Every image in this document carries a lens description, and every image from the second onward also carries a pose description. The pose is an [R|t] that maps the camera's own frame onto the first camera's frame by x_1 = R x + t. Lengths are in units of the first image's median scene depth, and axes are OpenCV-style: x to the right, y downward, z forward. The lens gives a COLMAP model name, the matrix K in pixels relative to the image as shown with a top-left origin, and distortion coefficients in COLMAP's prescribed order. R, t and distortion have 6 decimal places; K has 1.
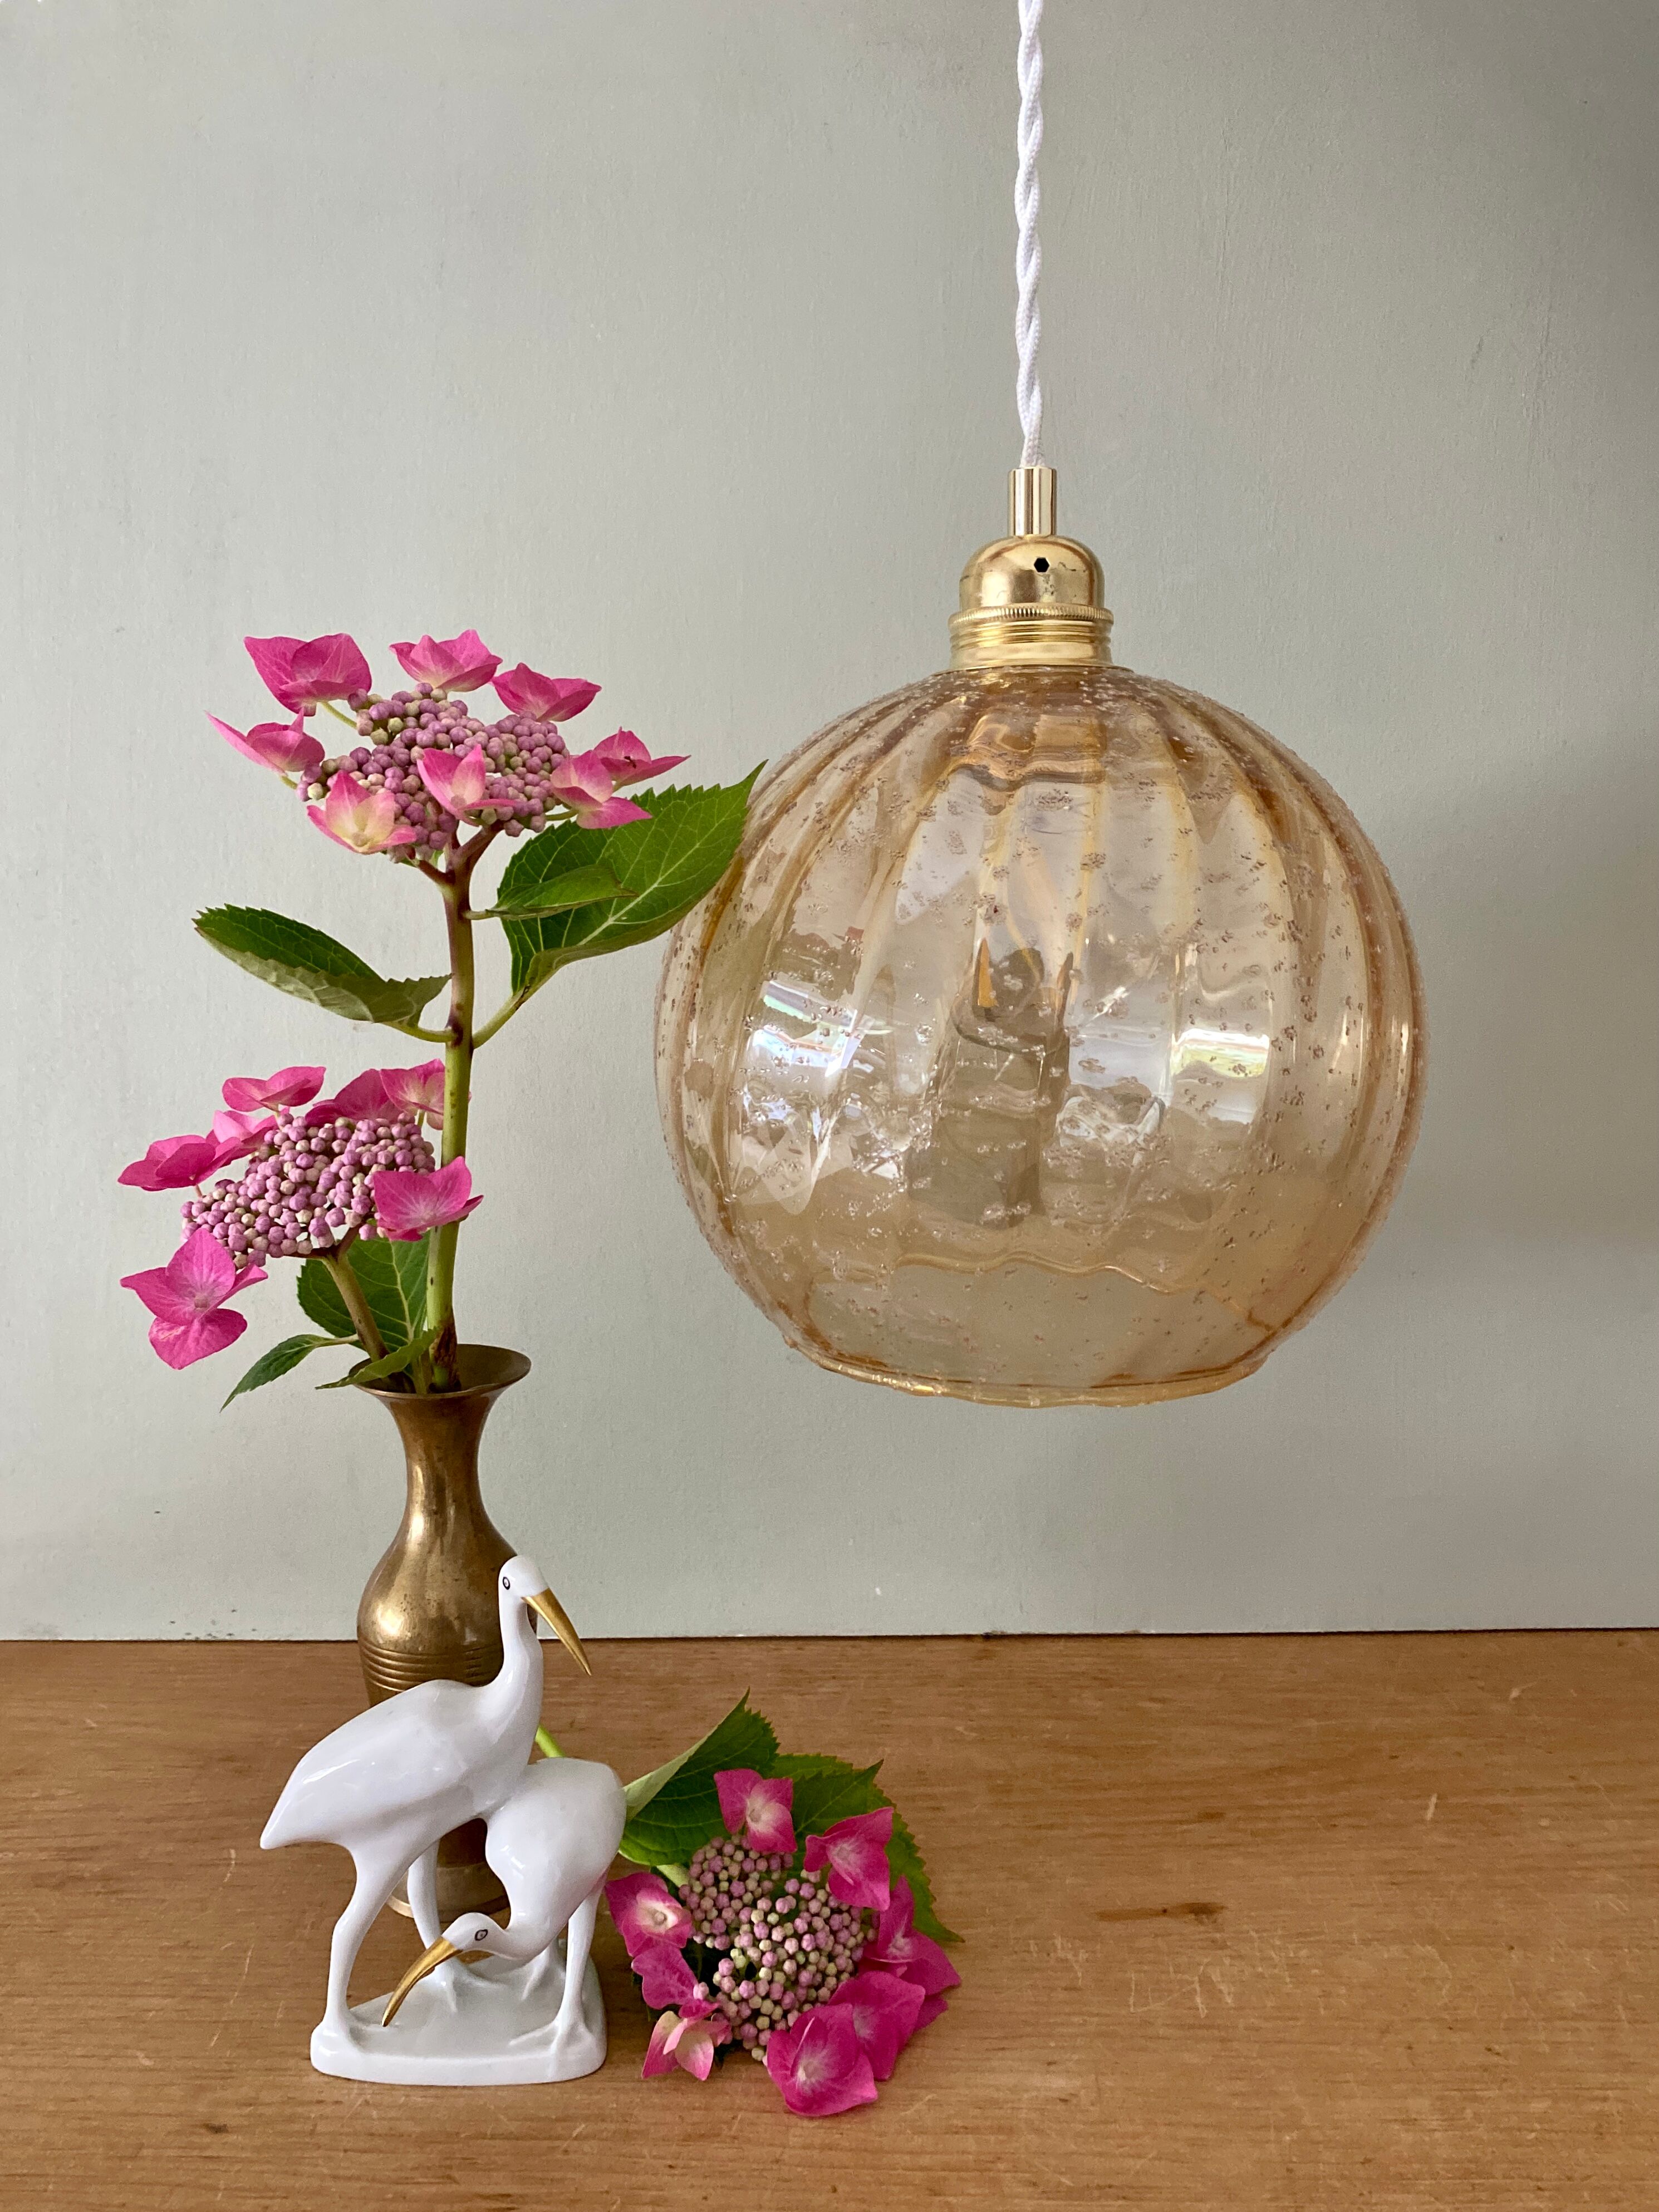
lens RADIAL K [[1724.7, 0, 832.0], [0, 1724.7, 1099.1], [0, 0, 1]] dist [0.073376, -0.100266]
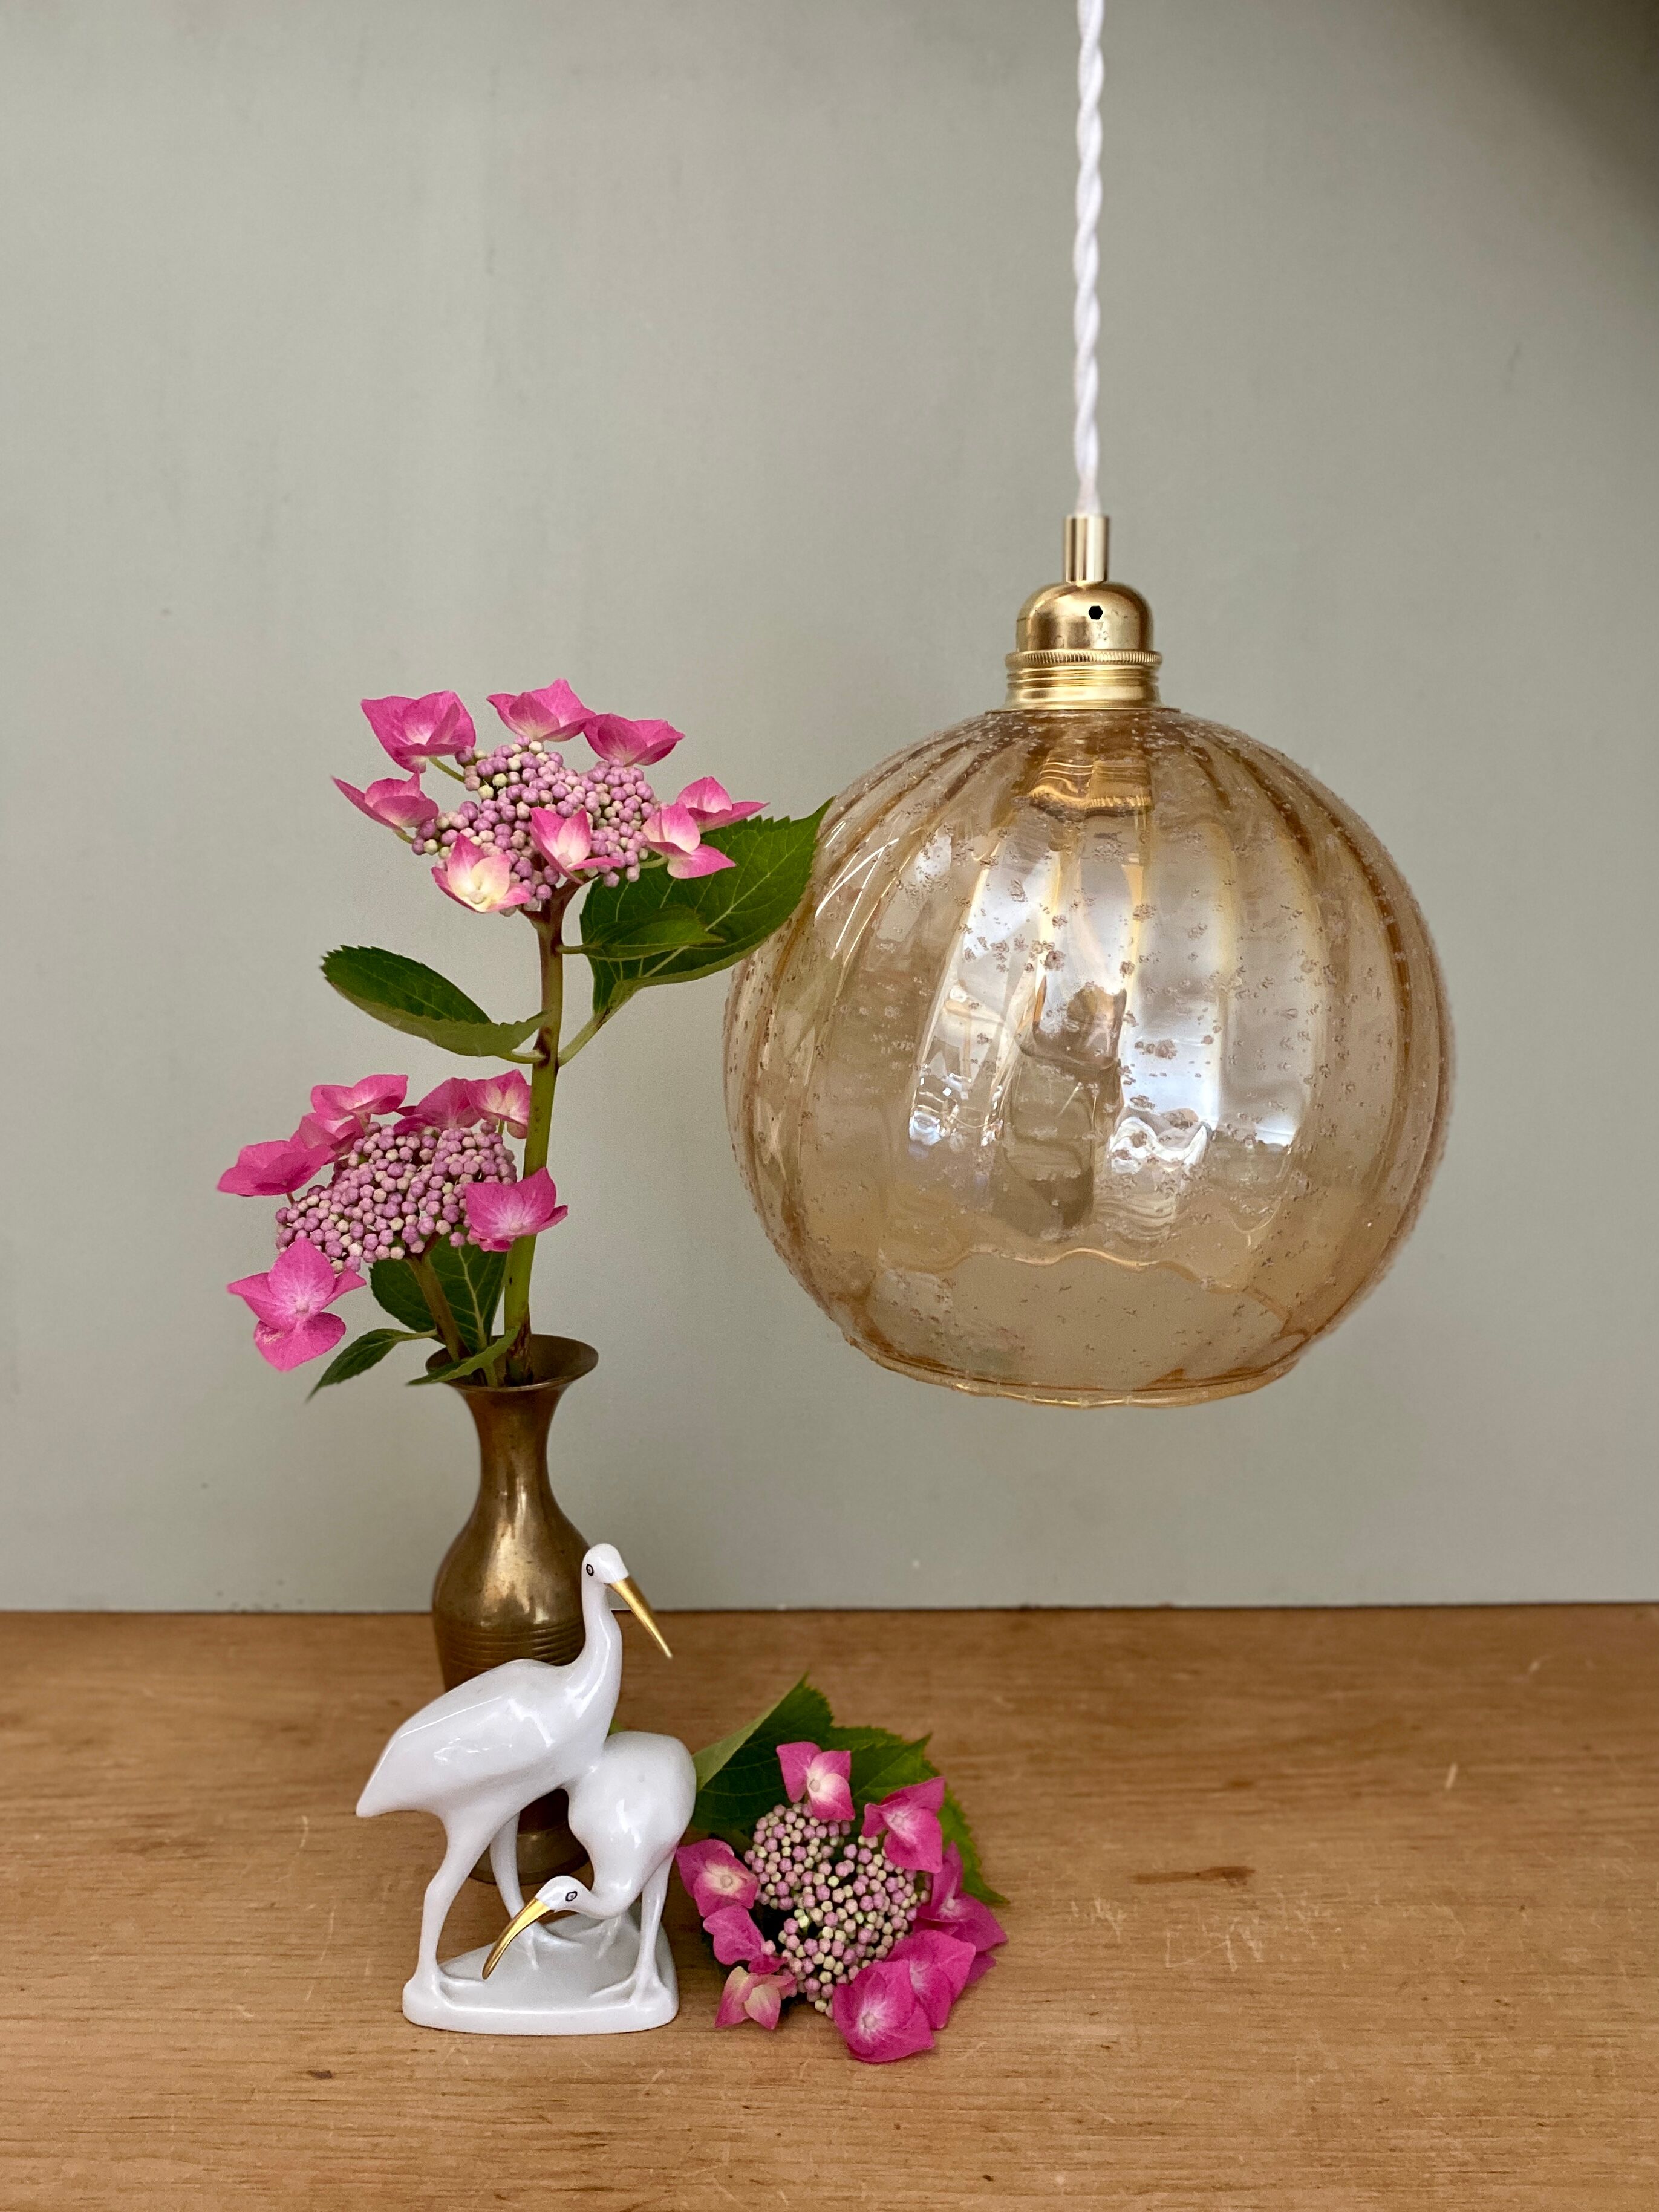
lens RADIAL K [[1889.9, 0, 850.0], [0, 1889.9, 1036.1], [0, 0, 1]] dist [0.078838, -0.126002]
pose [[0.999874, 0.005707, 0.014828, -0.045108], [-0.006005, 0.999779, 0.020155, -0.072795], [-0.014709, -0.020241, 0.999687, -0.162255]]
